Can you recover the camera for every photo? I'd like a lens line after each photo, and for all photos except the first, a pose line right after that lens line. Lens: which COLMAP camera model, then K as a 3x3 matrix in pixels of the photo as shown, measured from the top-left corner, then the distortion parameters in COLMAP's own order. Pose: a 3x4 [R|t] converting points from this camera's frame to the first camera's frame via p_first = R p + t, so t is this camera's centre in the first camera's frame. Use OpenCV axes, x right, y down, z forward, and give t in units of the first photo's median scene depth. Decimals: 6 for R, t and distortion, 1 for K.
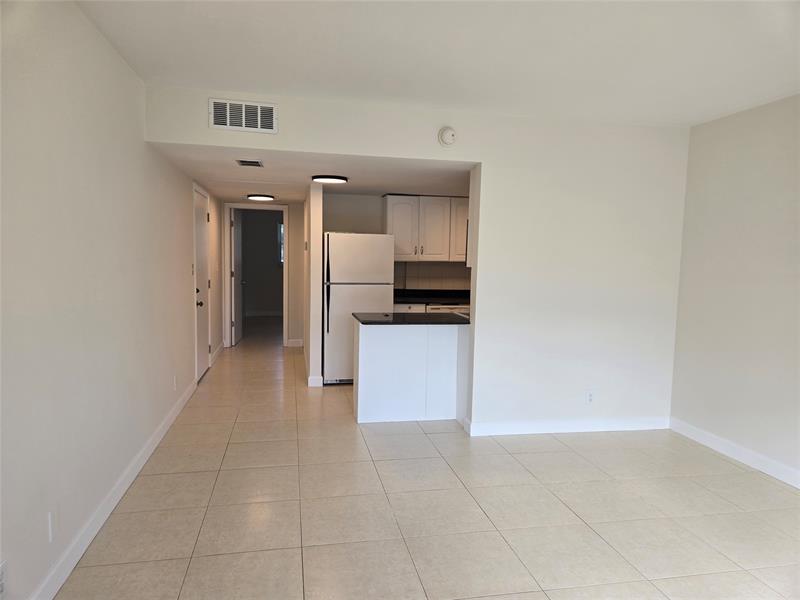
lens RADIAL K [[536.2, 0, 398.7], [0, 536.2, 304.8], [0, 0, 1]] dist [0.086116, -0.080460]
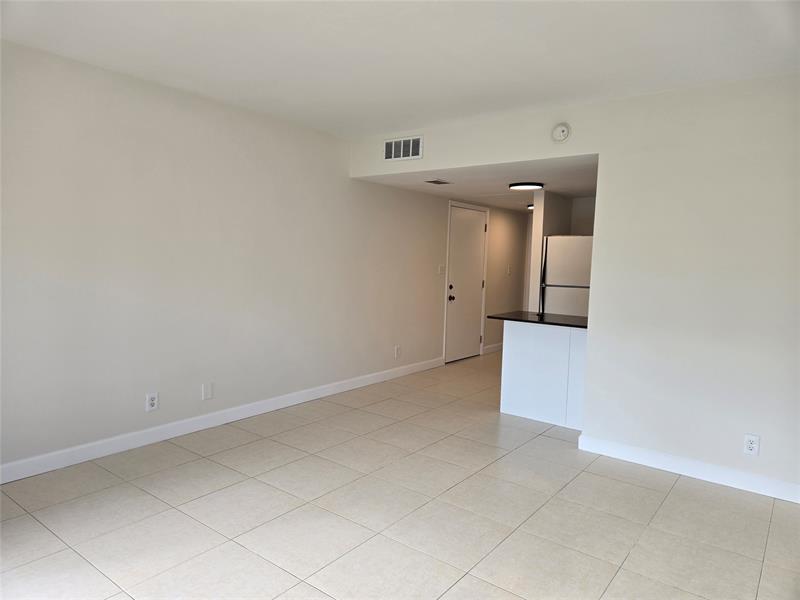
lens RADIAL K [[536.6, 0, 381.1], [0, 536.6, 295.2], [0, 0, 1]] dist [0.082191, -0.068248]
pose [[0.640200, 0.051190, -0.766501, 0.598698], [-0.084574, 0.996409, -0.004094, 0.013445], [0.763539, 0.067447, 0.642230, 0.122564]]
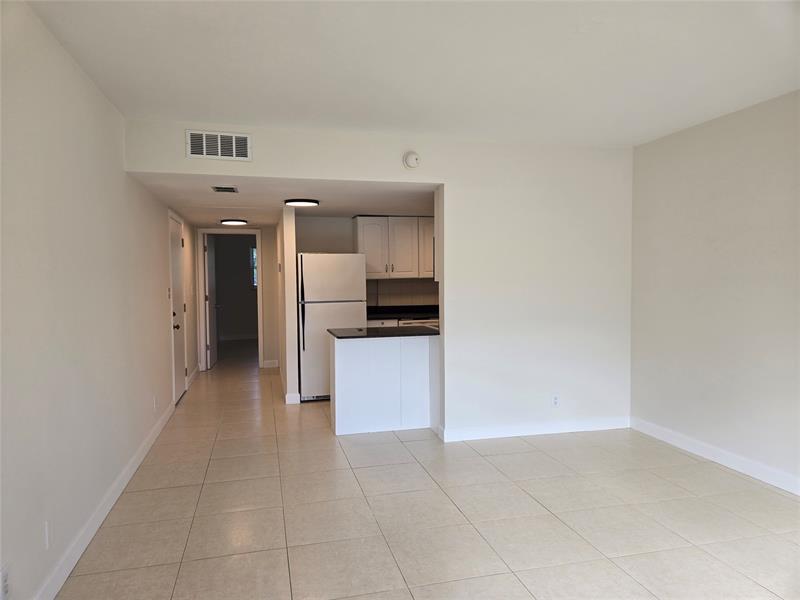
lens RADIAL K [[537.0, 0, 395.1], [0, 537.0, 302.7], [0, 0, 1]] dist [0.081887, -0.073573]
pose [[0.998466, -0.033617, 0.043986, 0.000594], [0.035514, 0.998440, -0.043083, 0.014419], [-0.042469, 0.044579, 0.998103, -0.051772]]
